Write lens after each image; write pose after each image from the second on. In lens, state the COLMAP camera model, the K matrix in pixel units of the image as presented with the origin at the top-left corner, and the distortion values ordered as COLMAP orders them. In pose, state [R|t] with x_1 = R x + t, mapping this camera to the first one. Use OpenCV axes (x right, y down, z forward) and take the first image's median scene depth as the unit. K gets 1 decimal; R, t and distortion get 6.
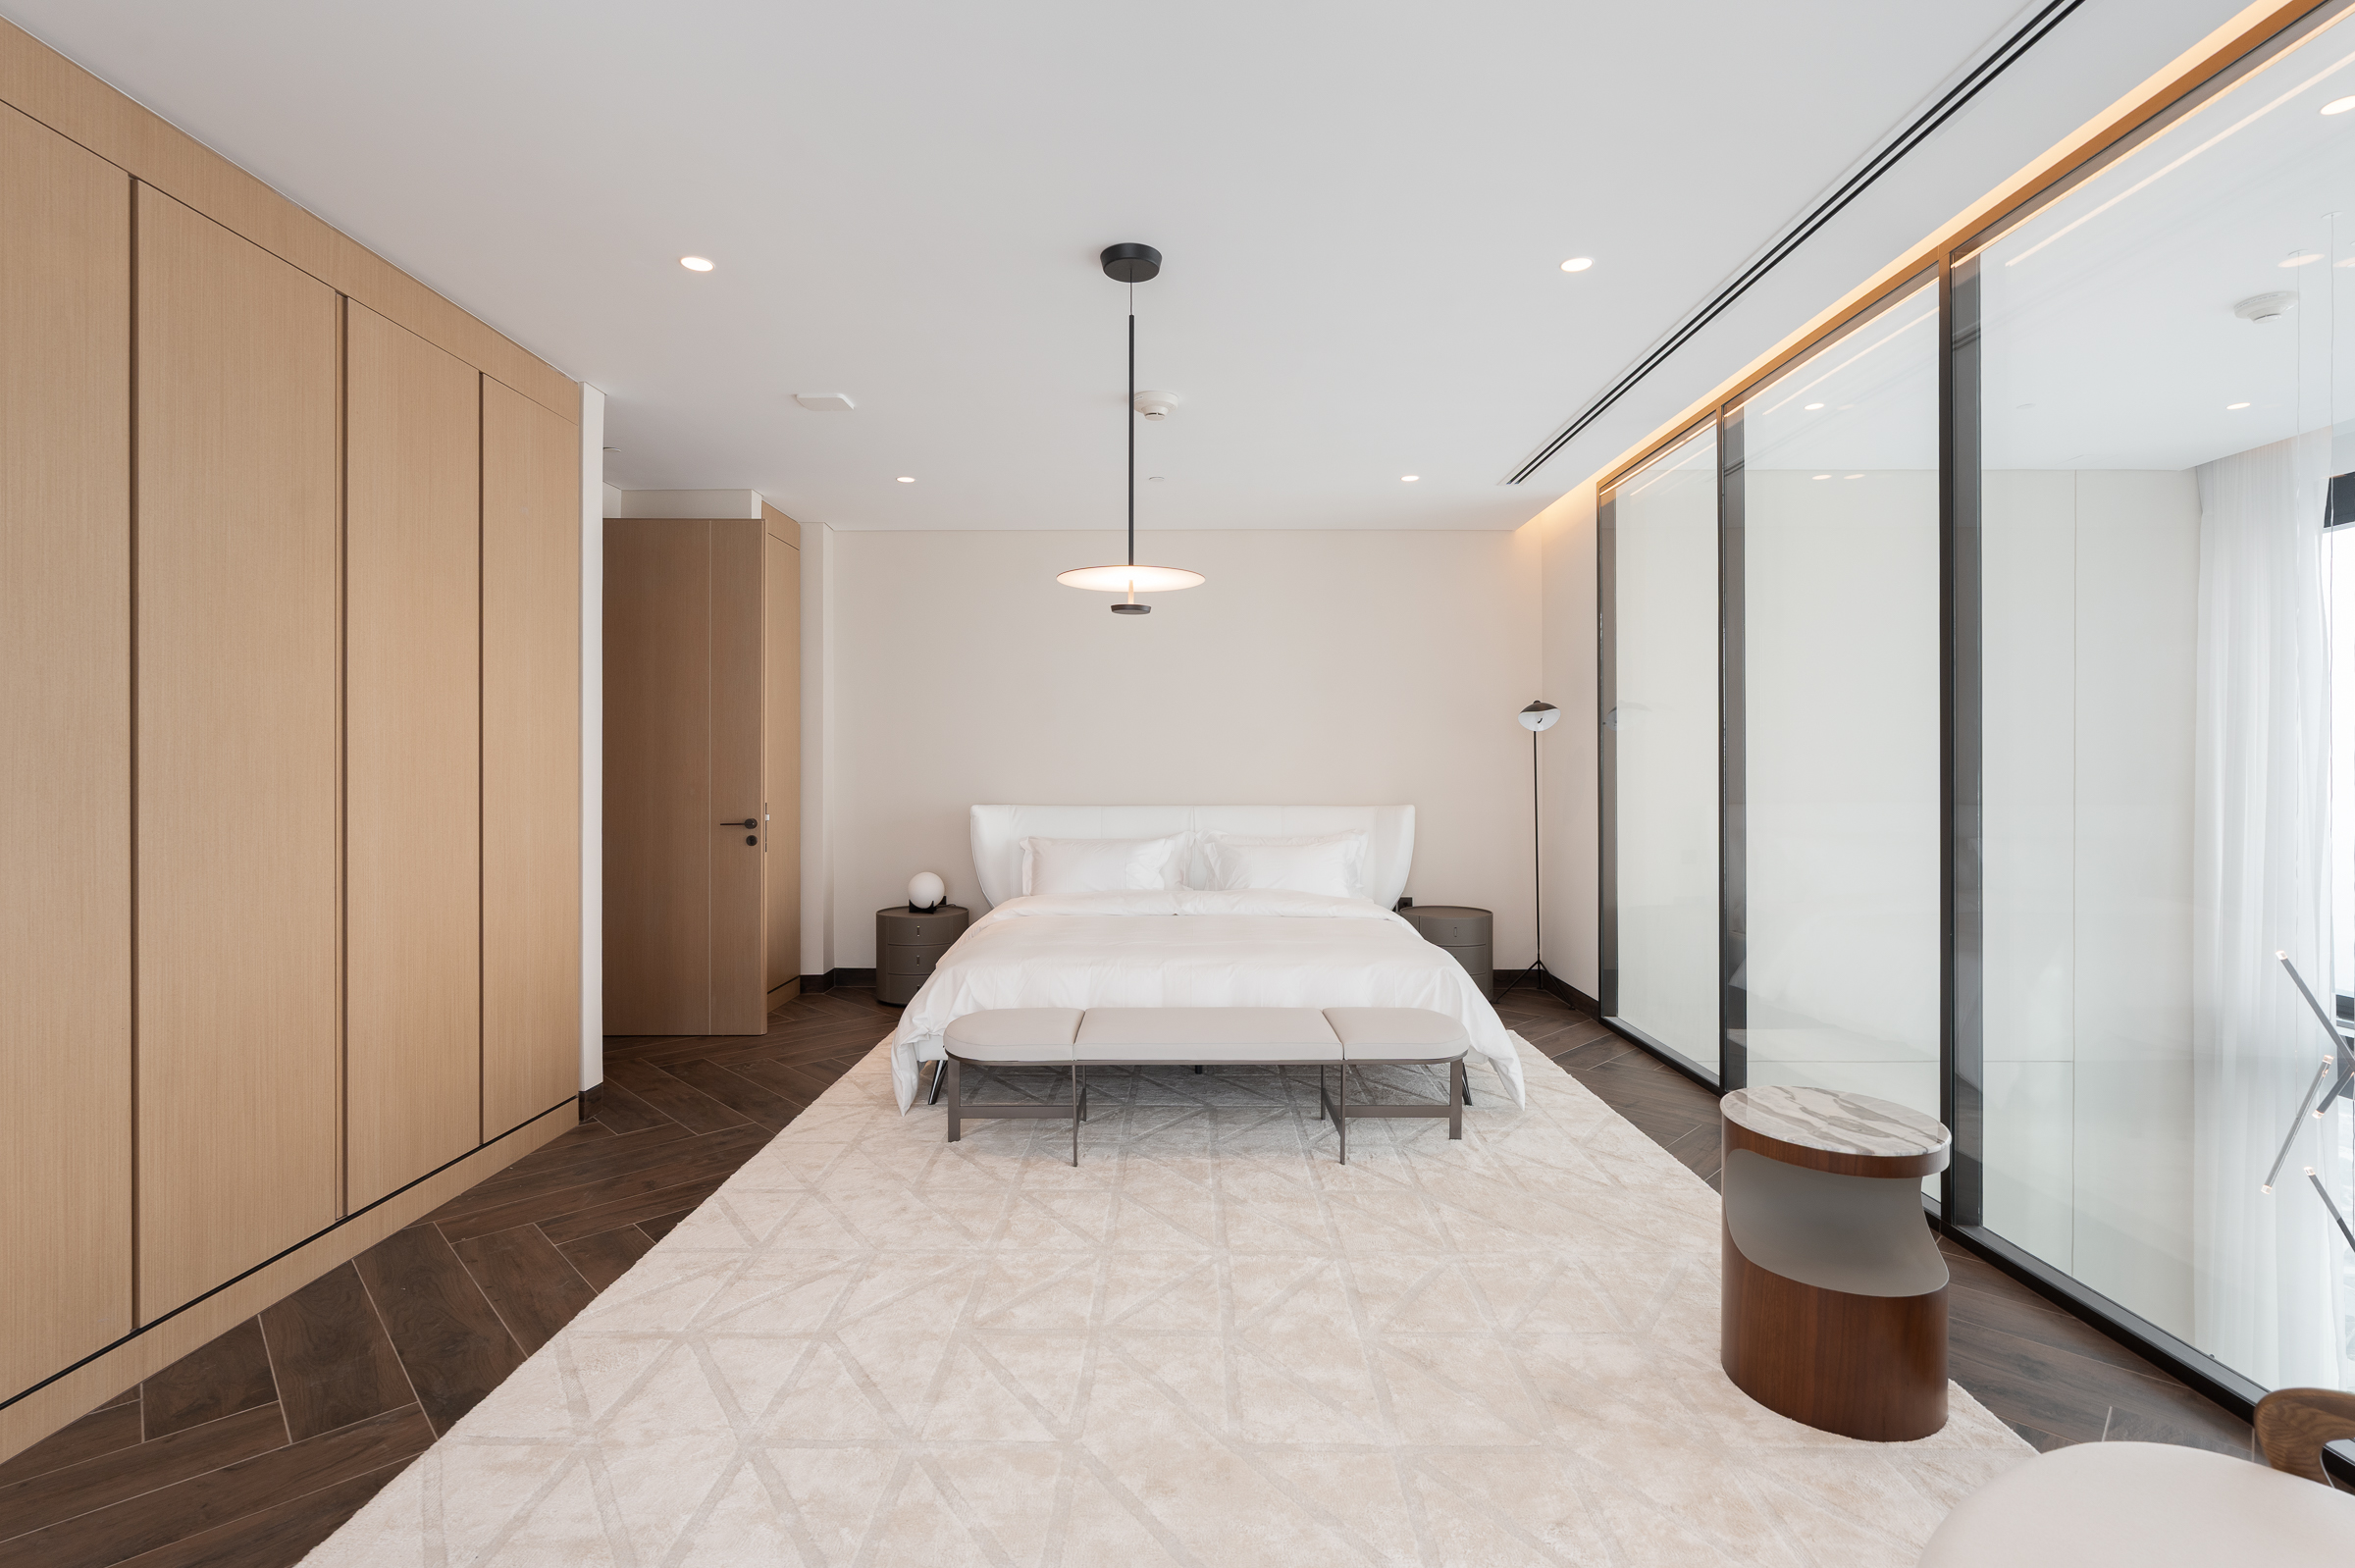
lens RADIAL K [[1067.1, 0, 1178.4], [0, 1067.1, 773.2], [0, 0, 1]] dist [-0.008800, 0.000382]
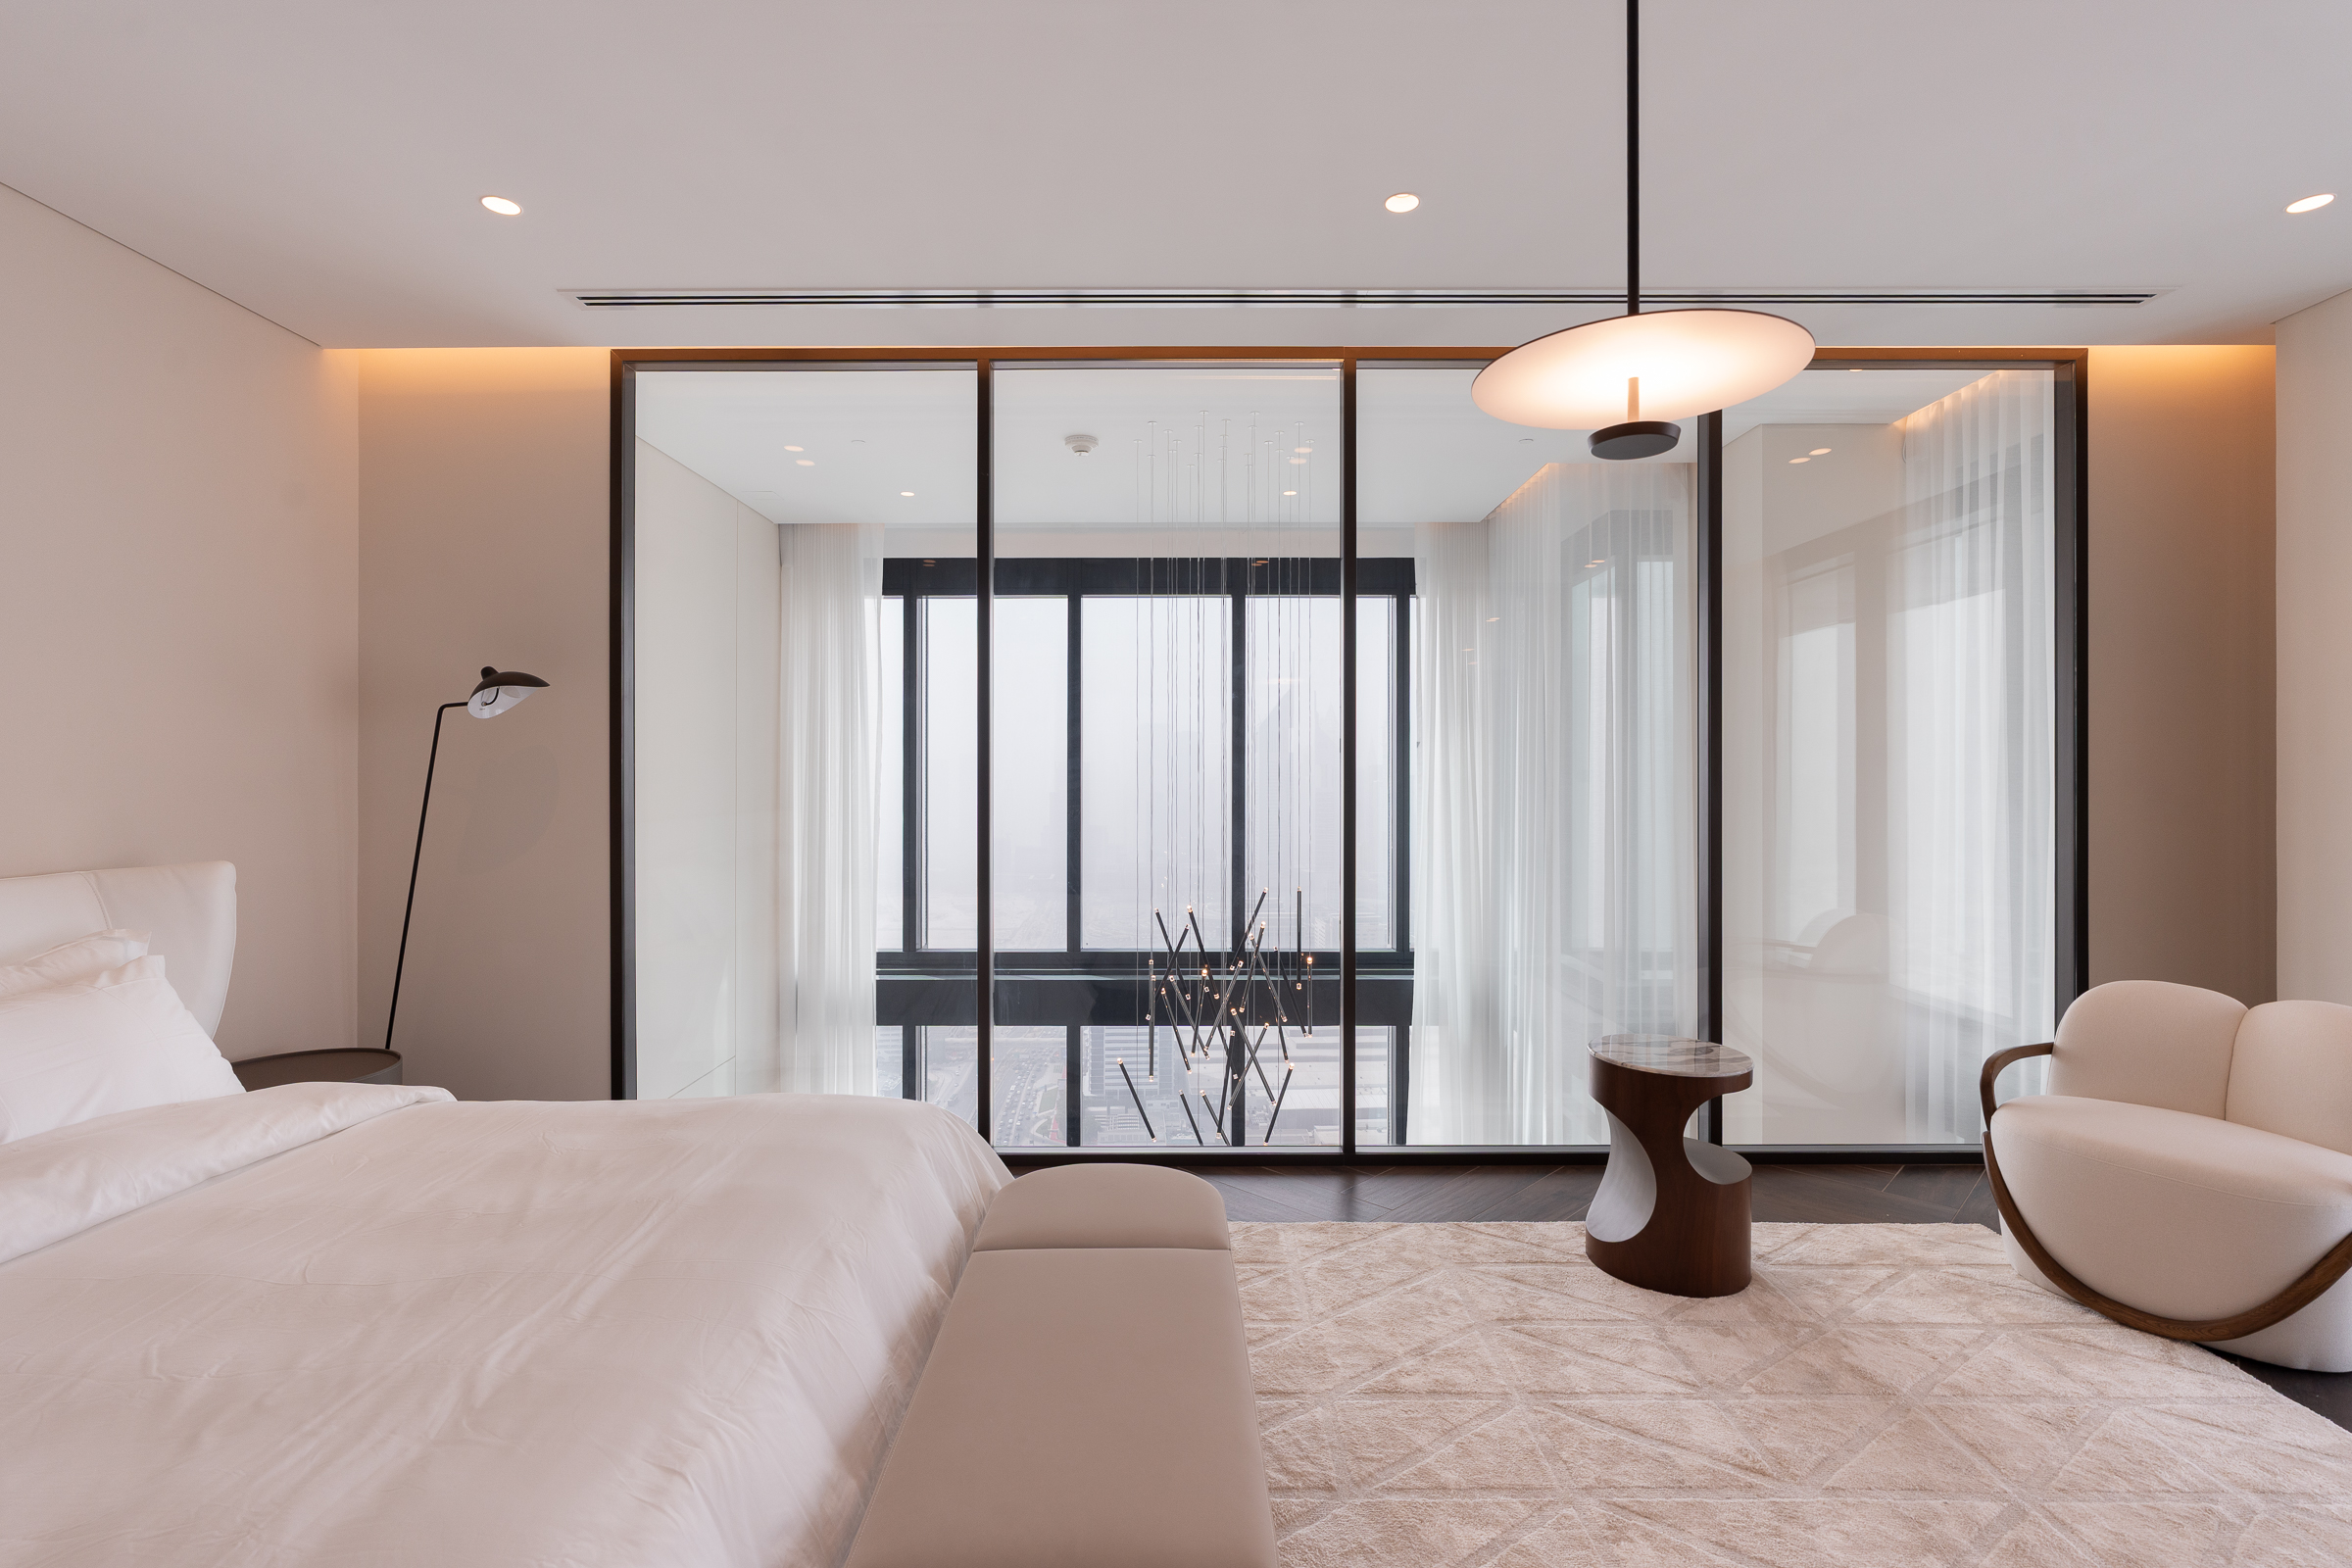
lens RADIAL K [[1065.8, 0, 1176.9], [0, 1065.8, 773.2], [0, 0, 1]] dist [-0.008800, 0.000382]
pose [[0.037568, 0.006358, 0.999274, -0.233295], [0.001570, 0.999978, -0.006421, -0.004623], [-0.999293, 0.001811, 0.037557, 0.564430]]
